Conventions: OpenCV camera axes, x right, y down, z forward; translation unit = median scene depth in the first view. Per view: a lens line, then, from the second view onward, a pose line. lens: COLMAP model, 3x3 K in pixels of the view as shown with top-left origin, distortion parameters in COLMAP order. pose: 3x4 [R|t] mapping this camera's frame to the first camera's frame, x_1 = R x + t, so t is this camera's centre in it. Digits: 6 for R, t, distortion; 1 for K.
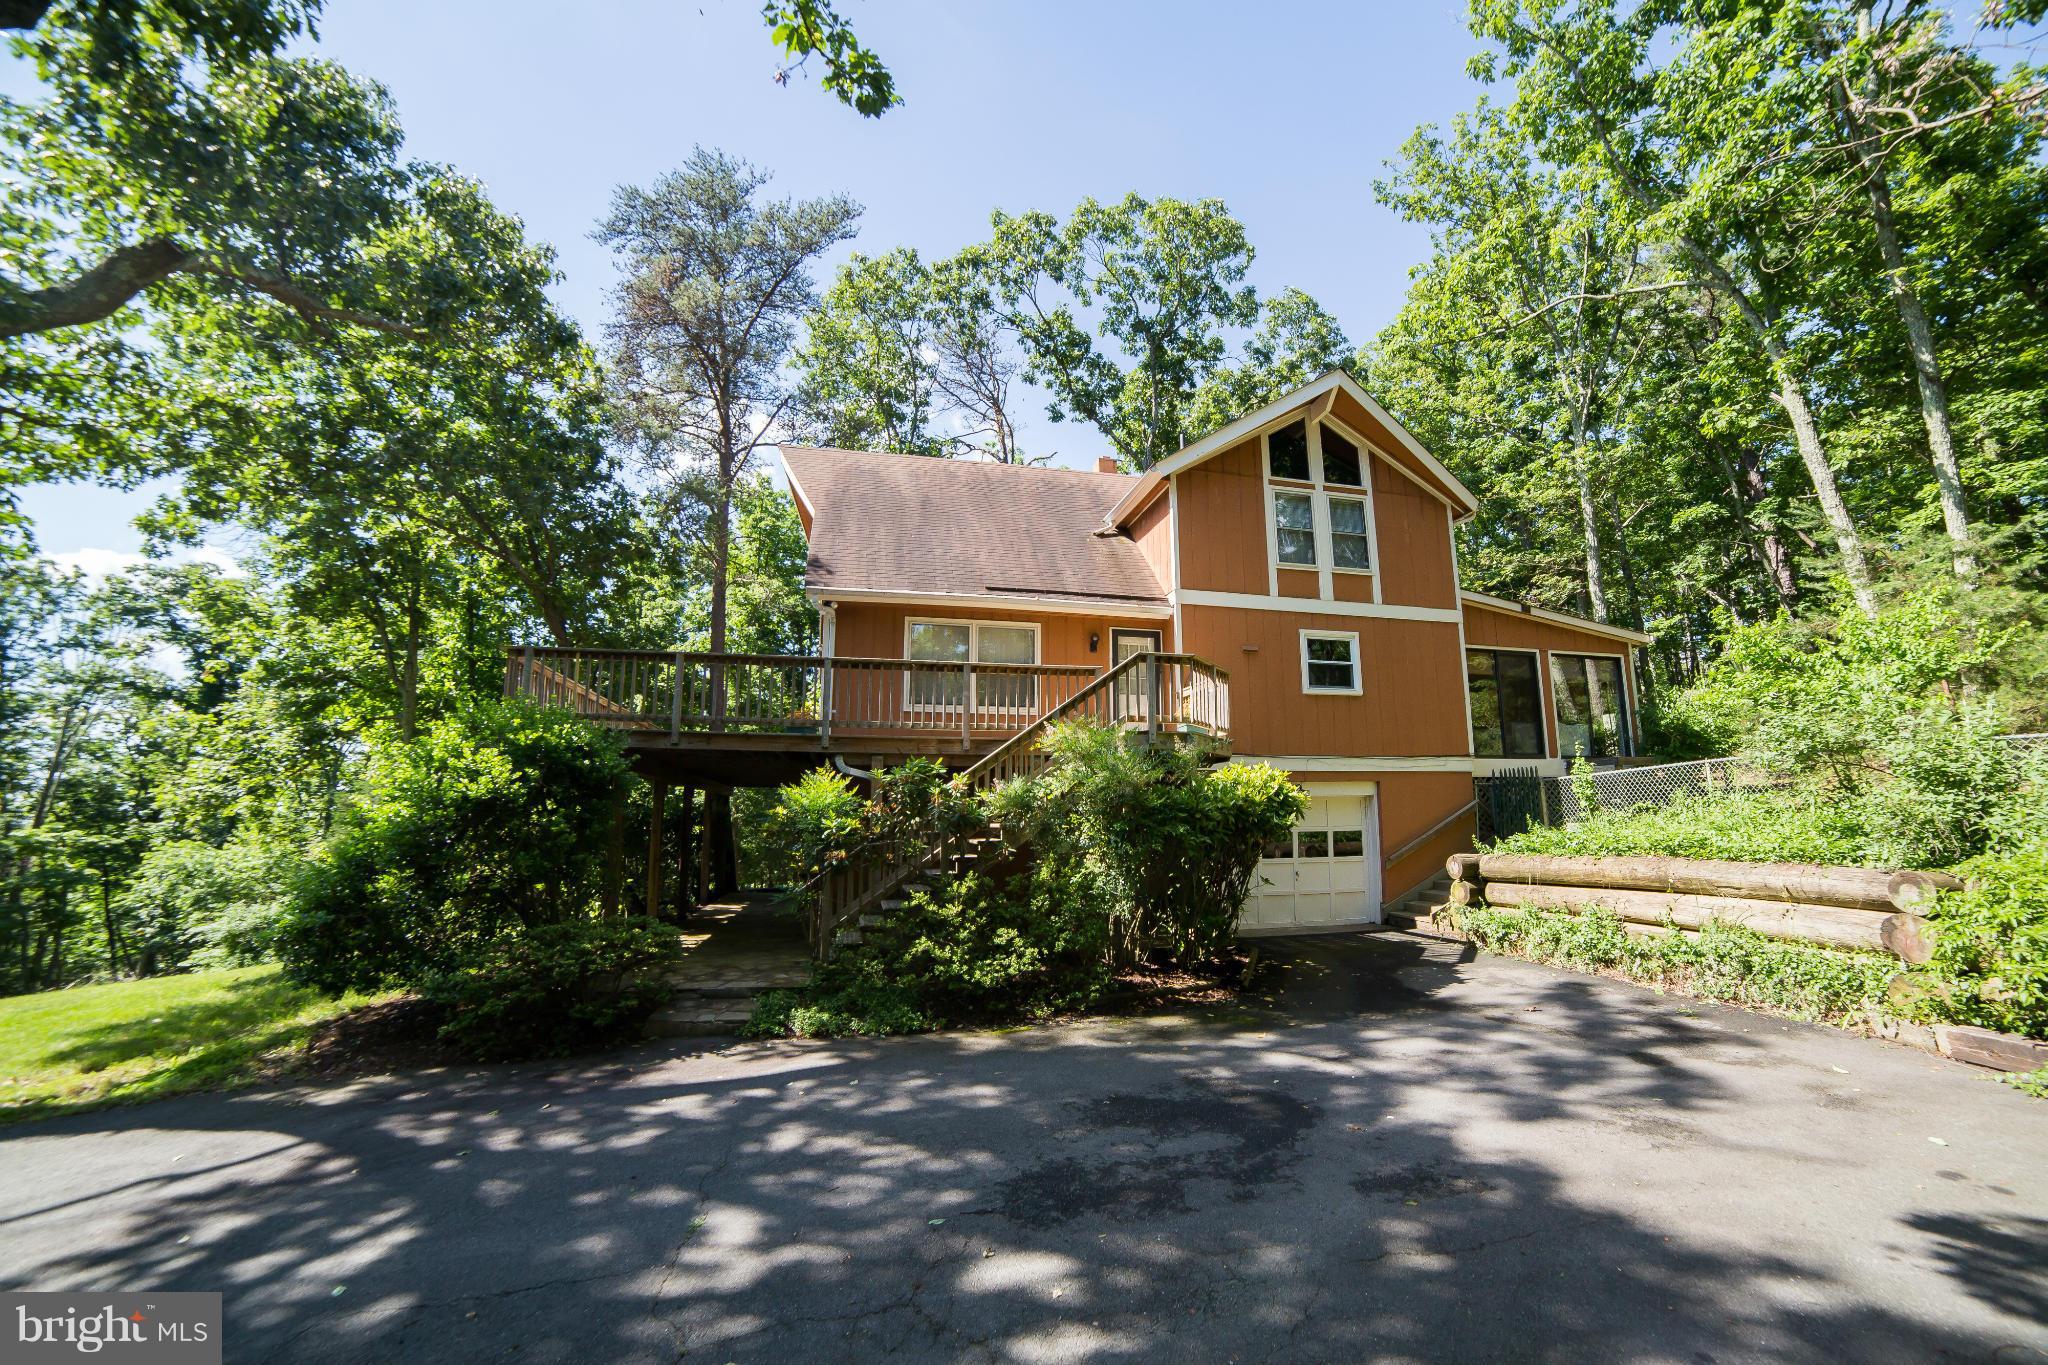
lens RADIAL K [[842.0, 0, 1028.1], [0, 842.0, 679.6], [0, 0, 1]] dist [-0.108222, 0.041665]
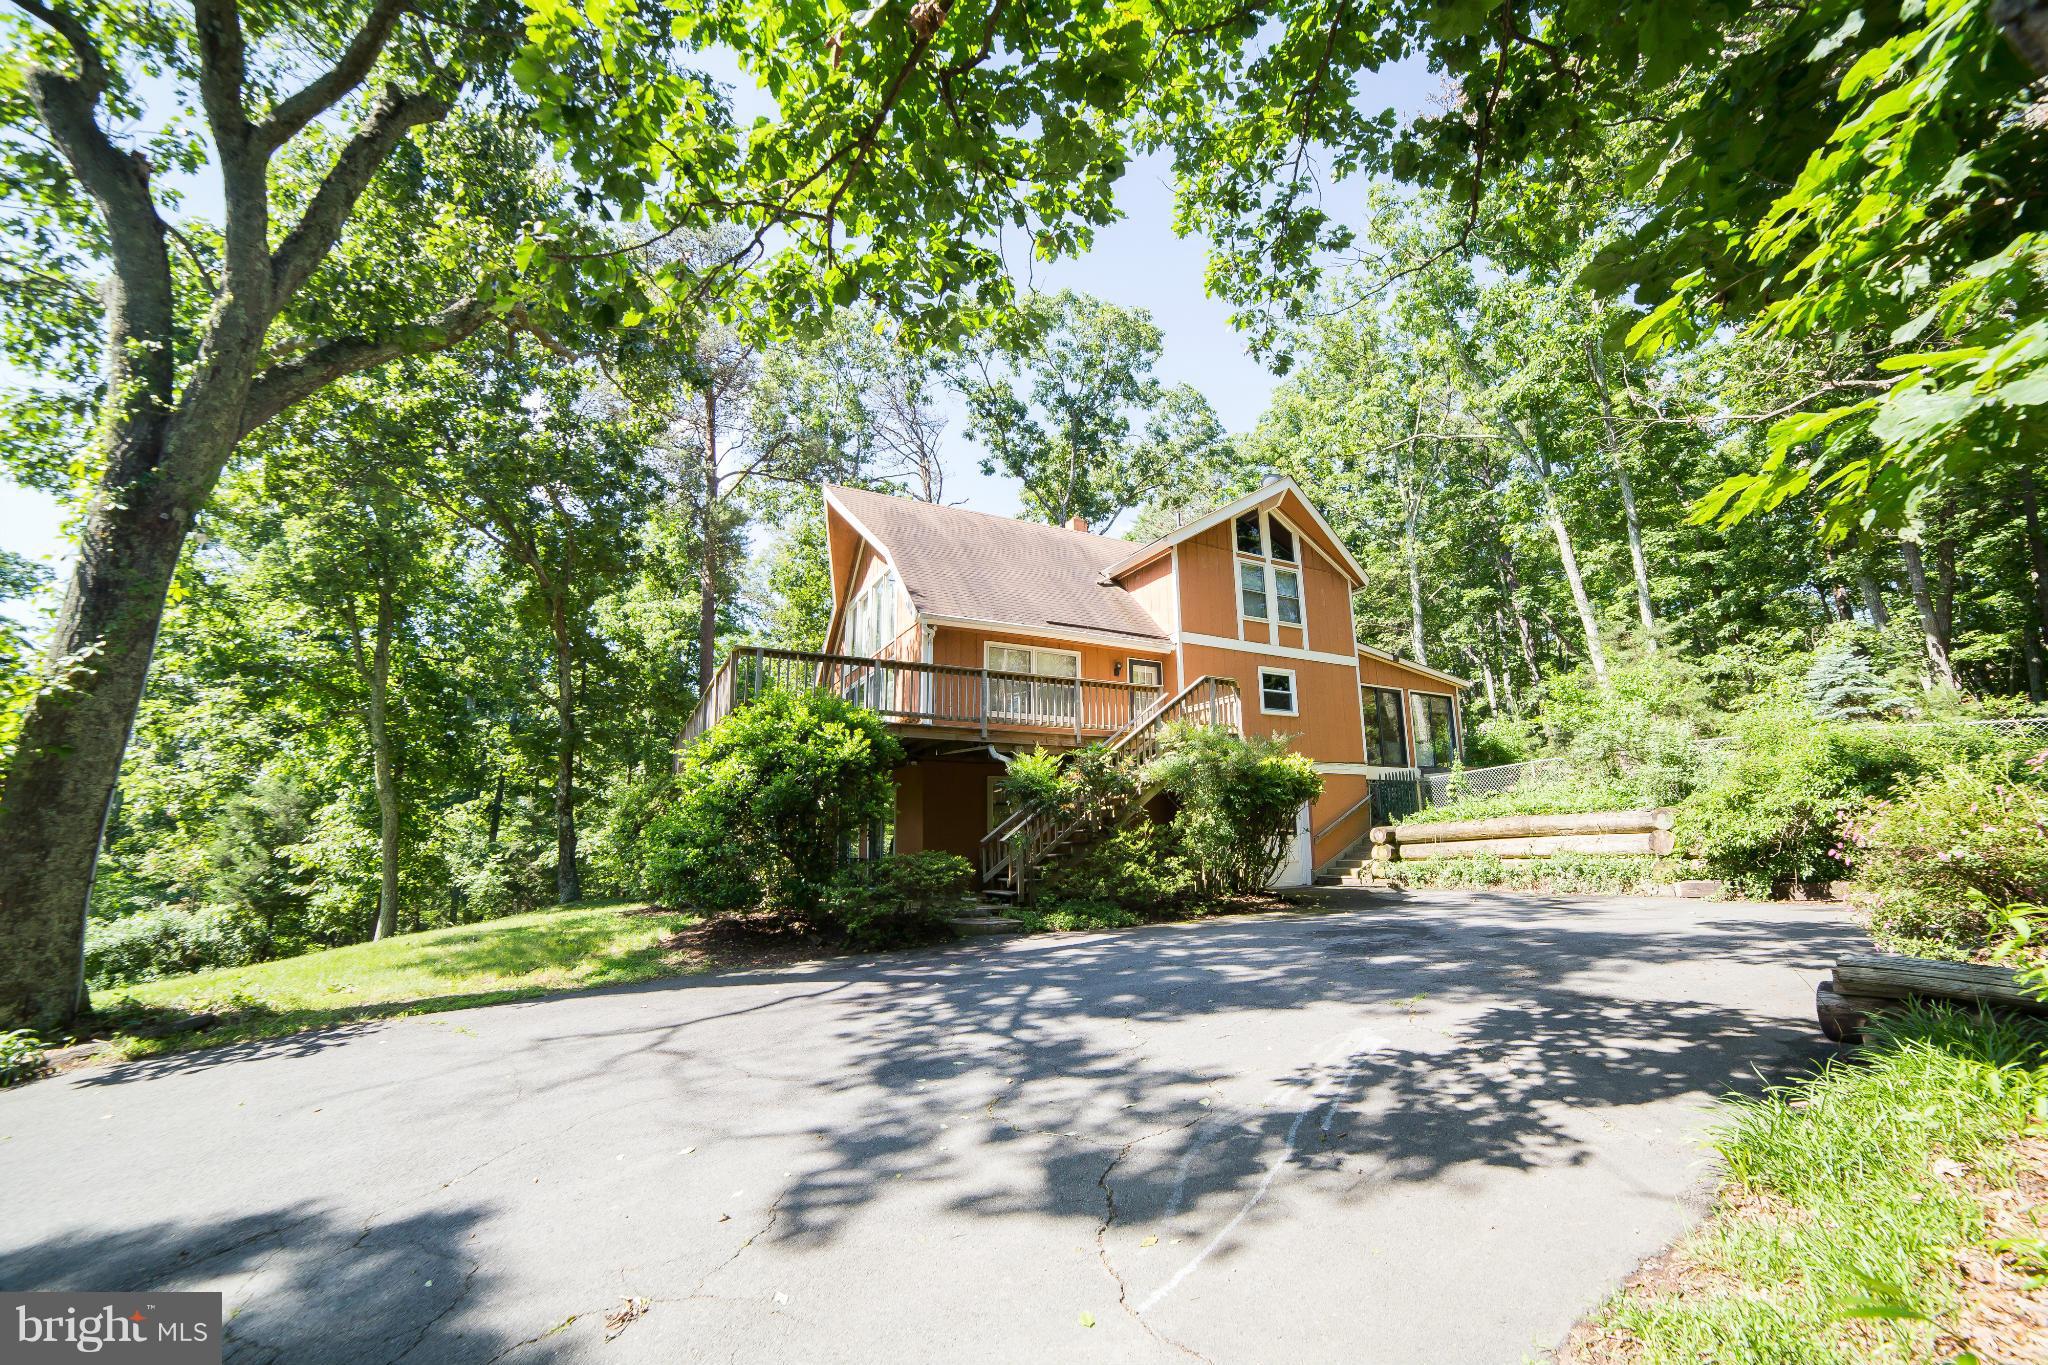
lens RADIAL K [[842.0, 0, 1028.1], [0, 842.0, 679.6], [0, 0, 1]] dist [-0.108222, 0.041665]
pose [[0.967152, 0.043099, 0.250519, -0.351804], [-0.033351, 0.998517, -0.043028, 0.030518], [-0.252002, 0.033260, 0.967155, -0.200739]]
